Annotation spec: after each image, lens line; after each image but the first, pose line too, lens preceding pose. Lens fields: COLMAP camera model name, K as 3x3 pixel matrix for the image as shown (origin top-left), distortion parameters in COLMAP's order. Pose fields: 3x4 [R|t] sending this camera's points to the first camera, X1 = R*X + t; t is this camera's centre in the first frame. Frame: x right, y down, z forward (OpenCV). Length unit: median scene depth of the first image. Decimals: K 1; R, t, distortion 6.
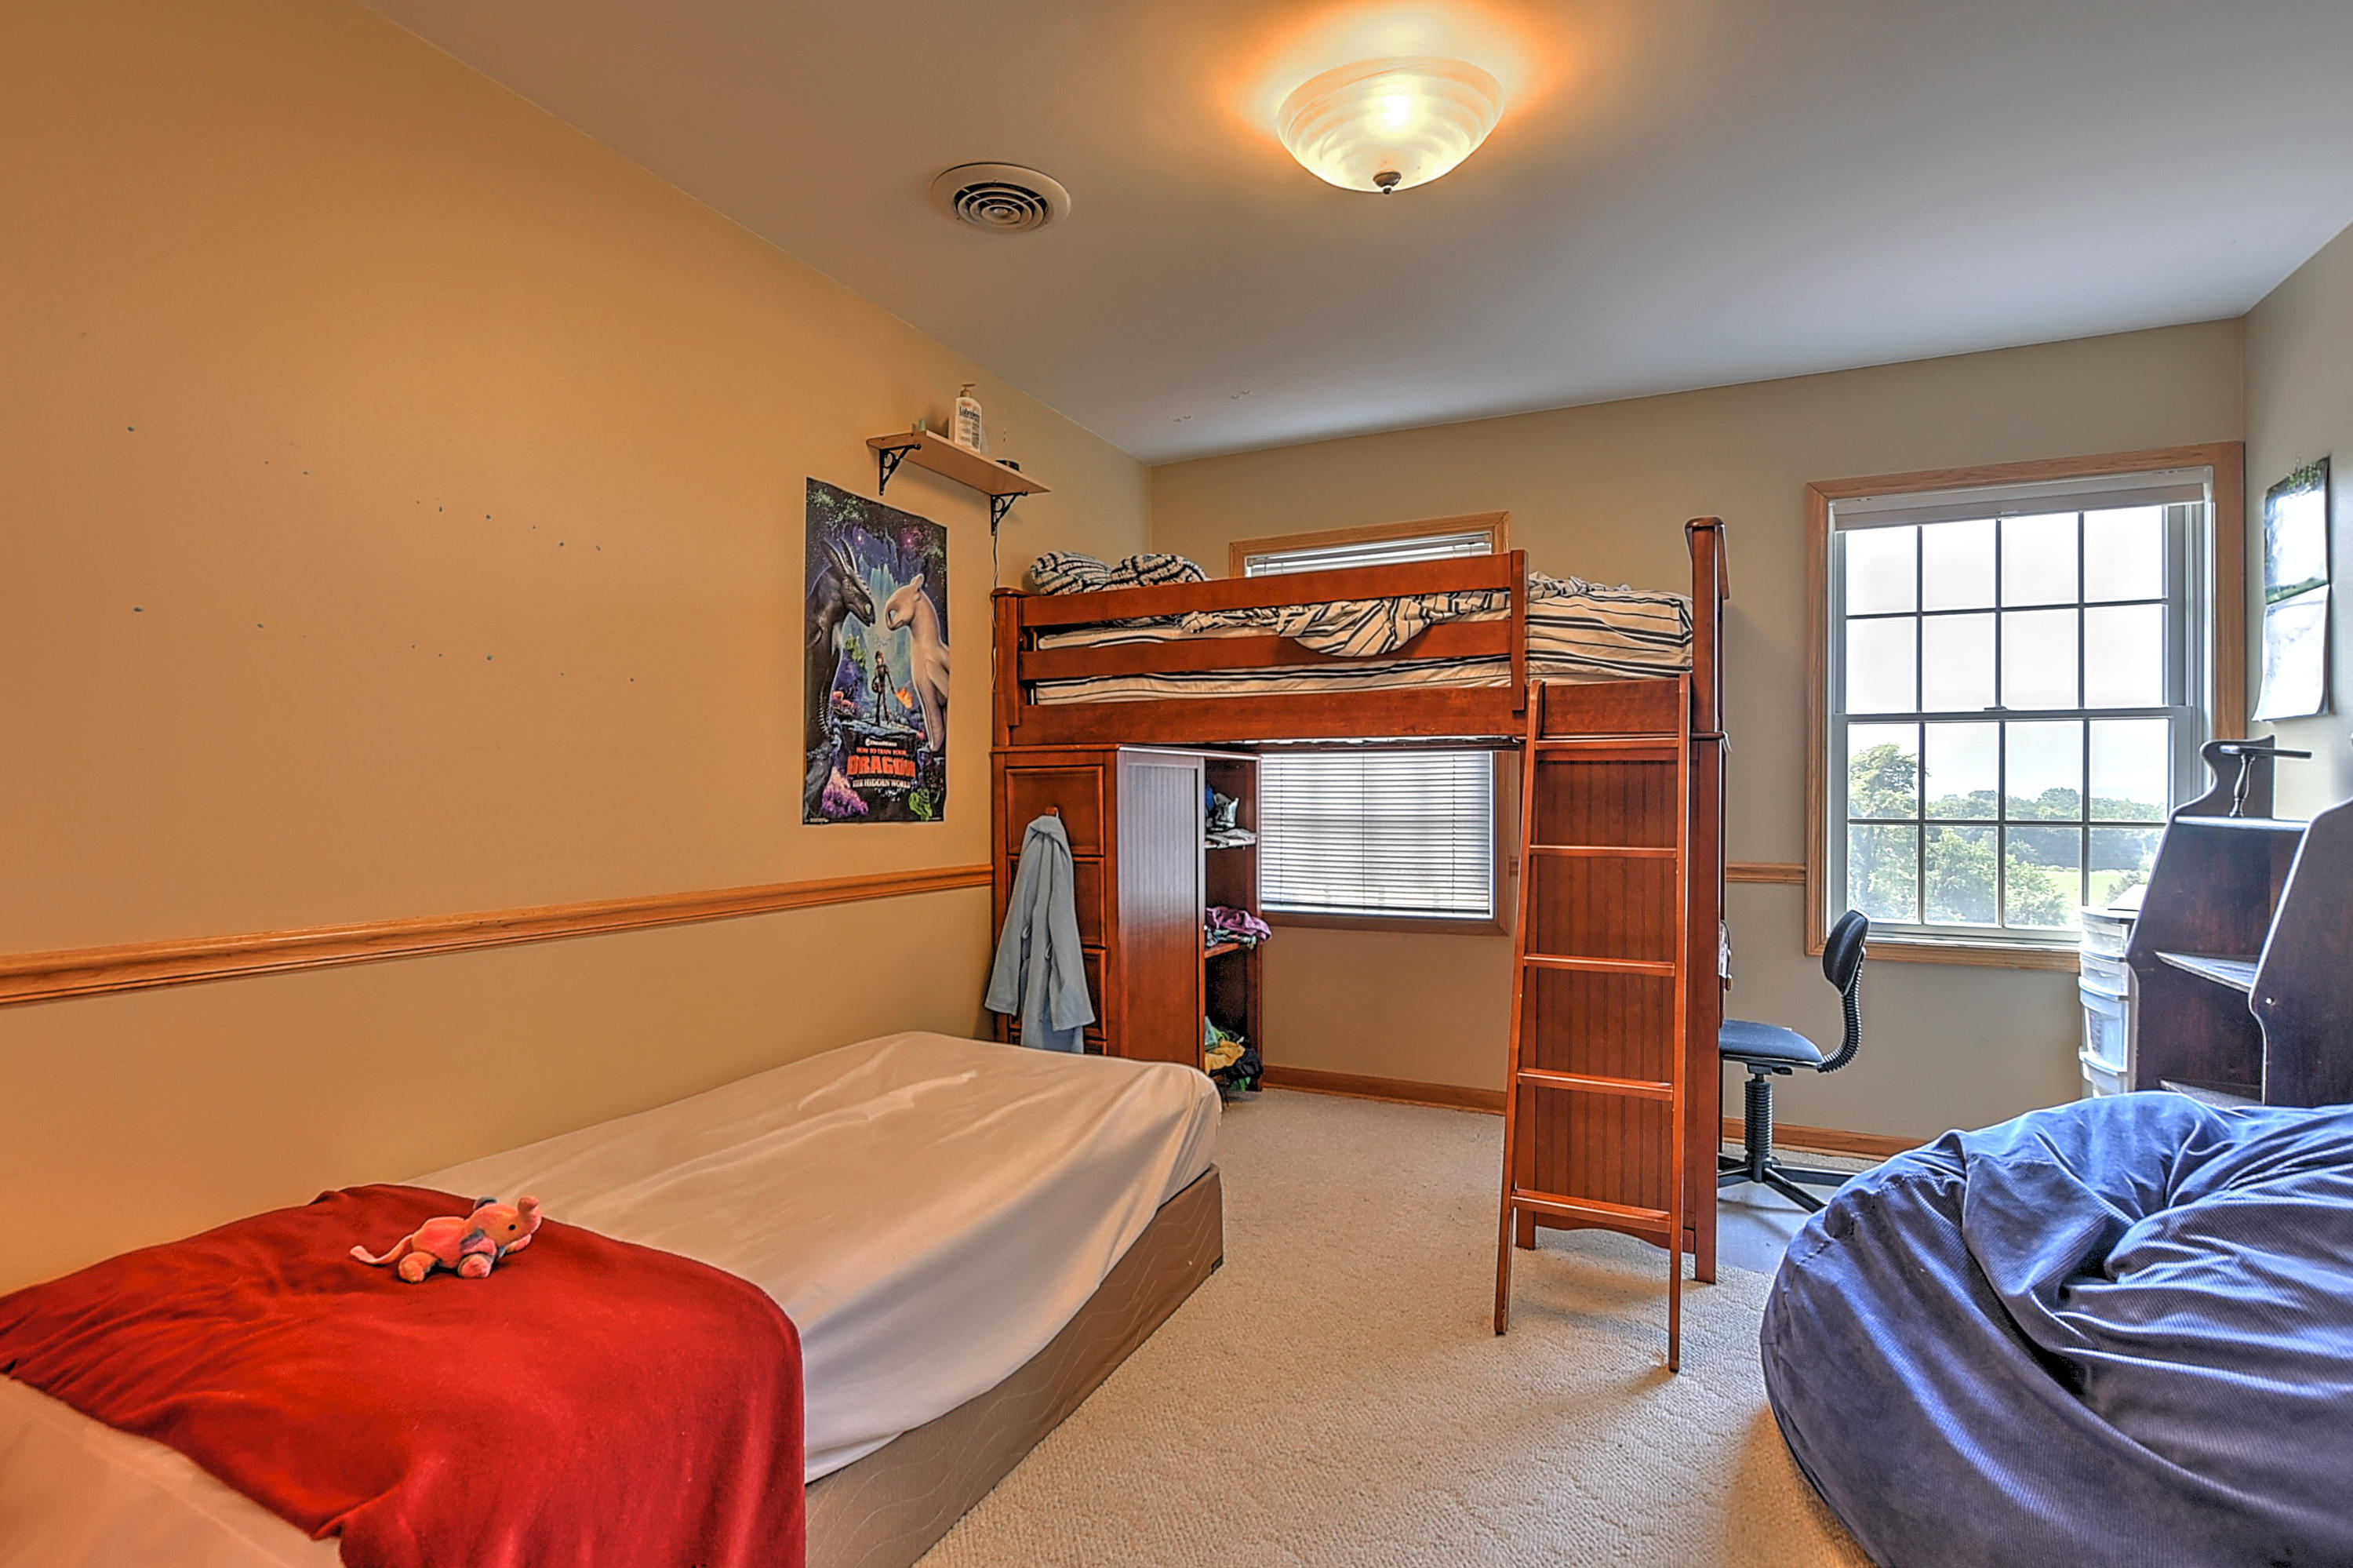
lens RADIAL K [[1114.1, 0, 1161.7], [0, 1114.1, 792.1], [0, 0, 1]] dist [-0.011852, 0.002081]
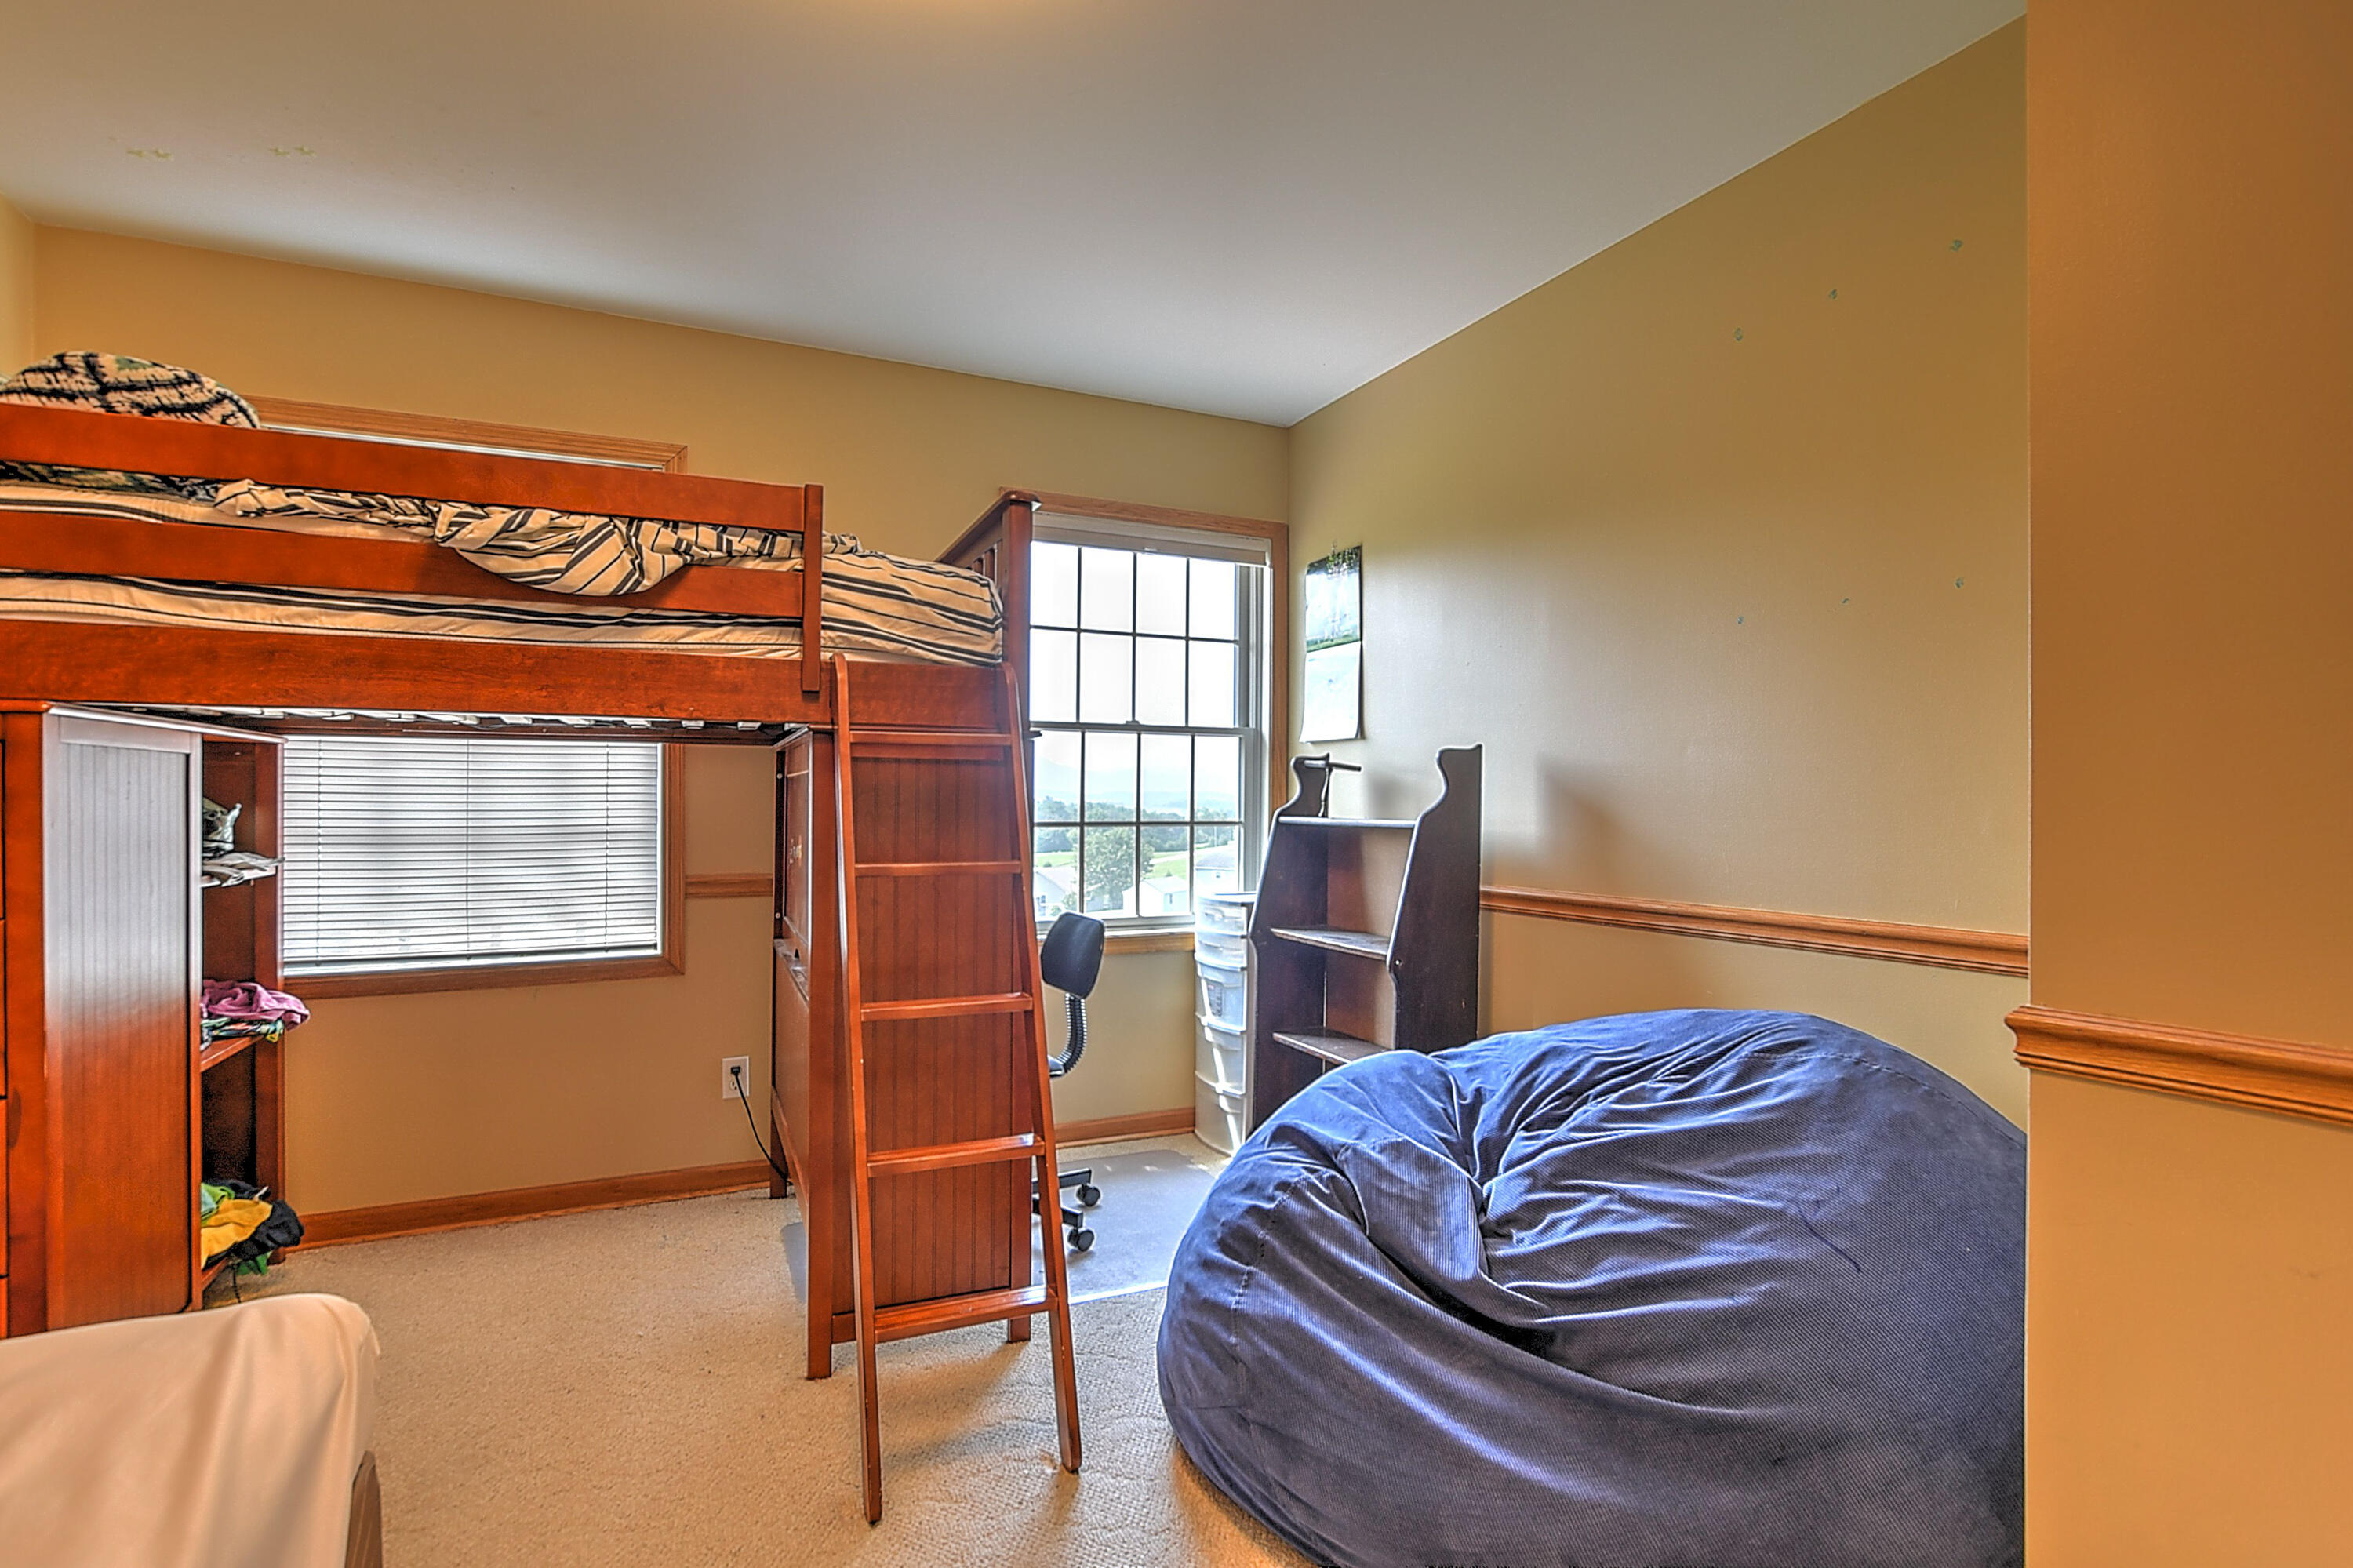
lens RADIAL K [[1114.1, 0, 1161.7], [0, 1114.1, 792.1], [0, 0, 1]] dist [-0.011852, 0.002081]
pose [[0.633383, 0.004468, 0.773826, -0.115853], [-0.003617, 0.999989, -0.002814, -0.001189], [-0.773830, -0.001017, 0.633392, 0.286045]]
